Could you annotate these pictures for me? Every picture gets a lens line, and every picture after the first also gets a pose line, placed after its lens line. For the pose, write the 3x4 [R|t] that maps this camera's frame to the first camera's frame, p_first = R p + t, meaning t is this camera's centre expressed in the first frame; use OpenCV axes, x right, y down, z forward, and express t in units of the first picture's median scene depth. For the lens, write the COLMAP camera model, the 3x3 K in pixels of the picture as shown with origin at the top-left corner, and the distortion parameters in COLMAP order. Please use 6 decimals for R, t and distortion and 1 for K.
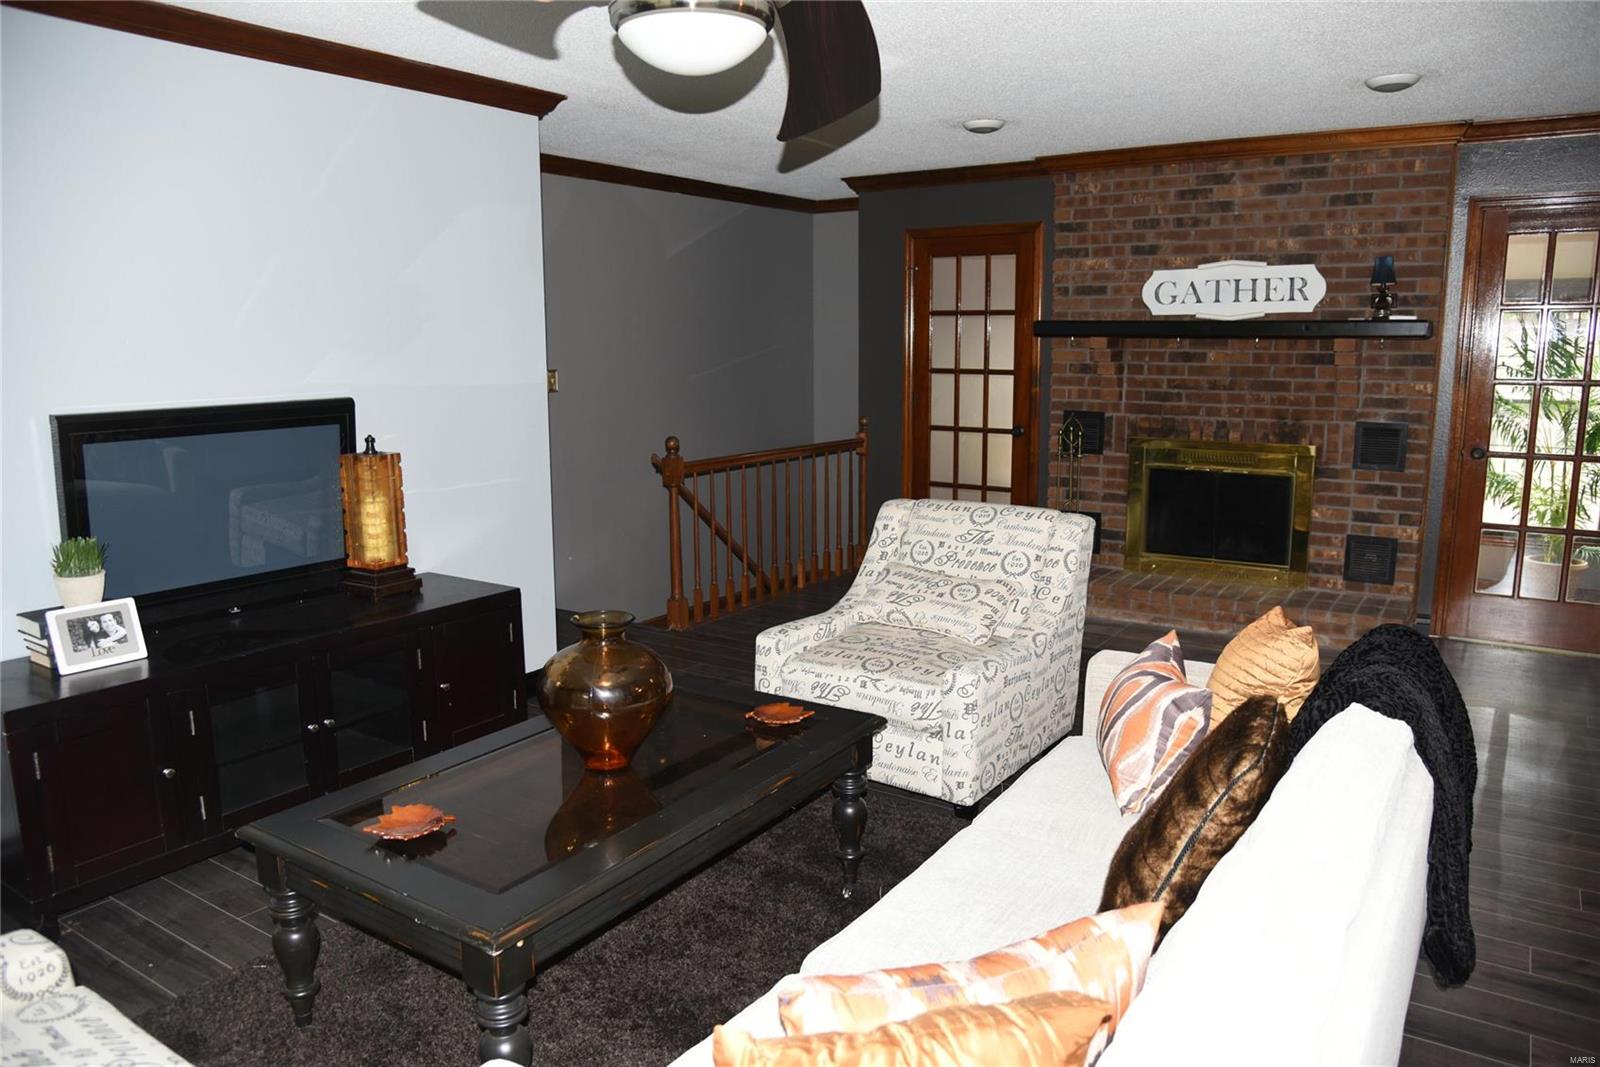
lens RADIAL K [[1103.1, 0, 795.4], [0, 1103.1, 544.9], [0, 0, 1]] dist [-0.107351, 0.055993]
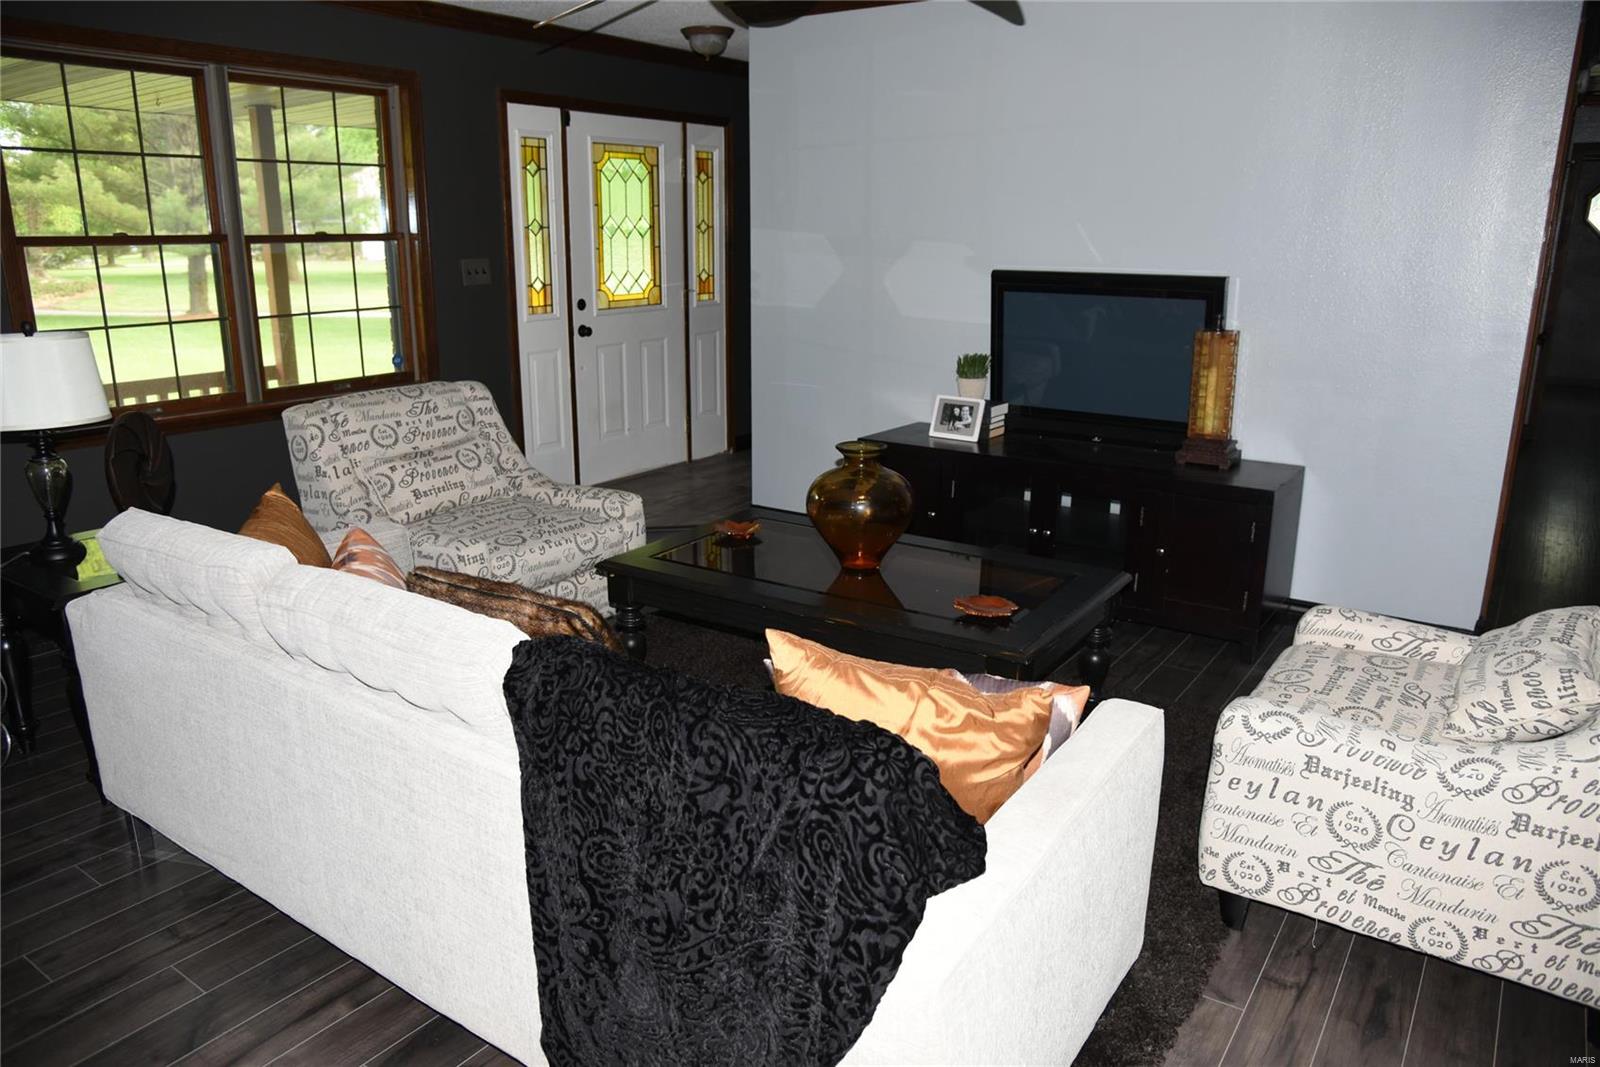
lens RADIAL K [[1103.1, 0, 804.8], [0, 1103.1, 533.5], [0, 0, 1]] dist [-0.107351, 0.055993]
pose [[-0.003618, 0.268655, -0.963230, 2.080406], [-0.184916, 0.946444, 0.264668, -0.311191], [0.982748, 0.179074, 0.046254, 1.790658]]
